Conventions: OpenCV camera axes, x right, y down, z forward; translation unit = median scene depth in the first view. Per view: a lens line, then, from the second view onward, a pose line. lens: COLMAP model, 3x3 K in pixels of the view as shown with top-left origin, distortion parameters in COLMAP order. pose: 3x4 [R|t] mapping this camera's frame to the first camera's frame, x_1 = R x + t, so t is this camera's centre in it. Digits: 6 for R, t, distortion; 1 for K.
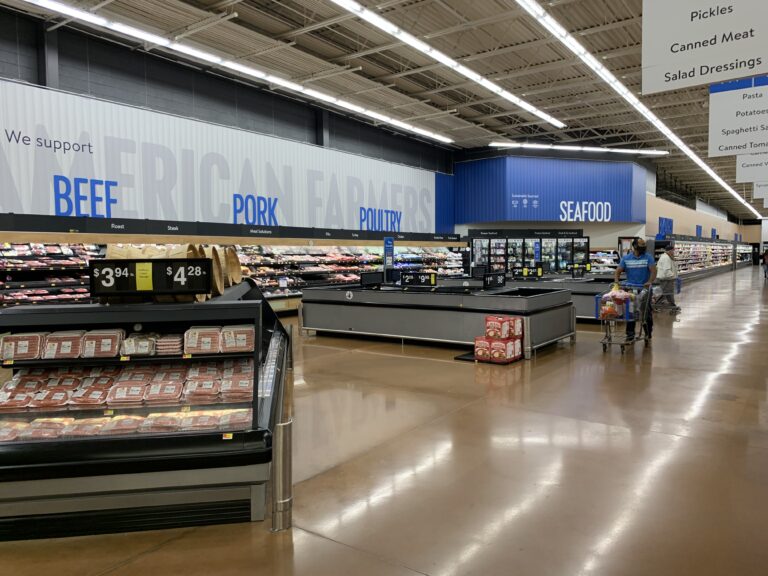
lens RADIAL K [[593.8, 0, 382.9], [0, 593.8, 288.8], [0, 0, 1]] dist [-0.009852, -0.008035]
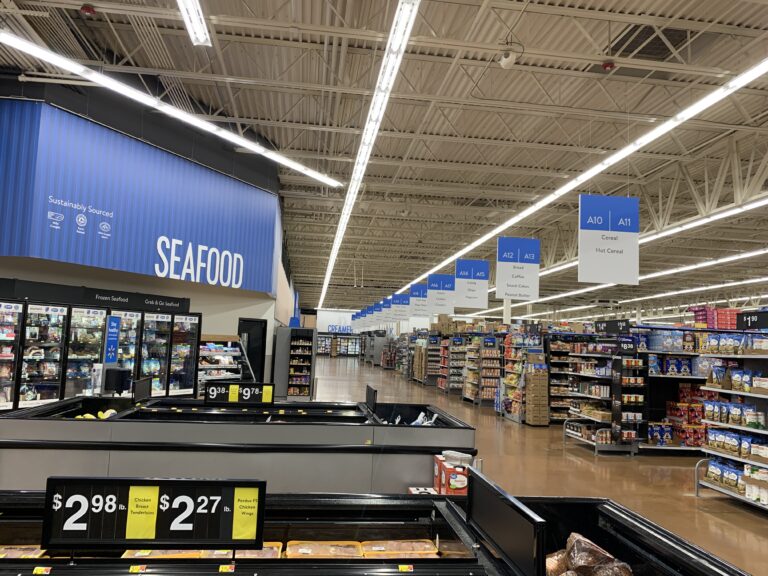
lens RADIAL K [[593.8, 0, 382.4], [0, 593.8, 289.5], [0, 0, 1]] dist [-0.009852, -0.008035]
pose [[0.731532, 0.101552, 0.674201, 0.109311], [-0.009312, 0.990241, -0.139052, -0.037912], [-0.681743, 0.095443, 0.725339, 0.515620]]
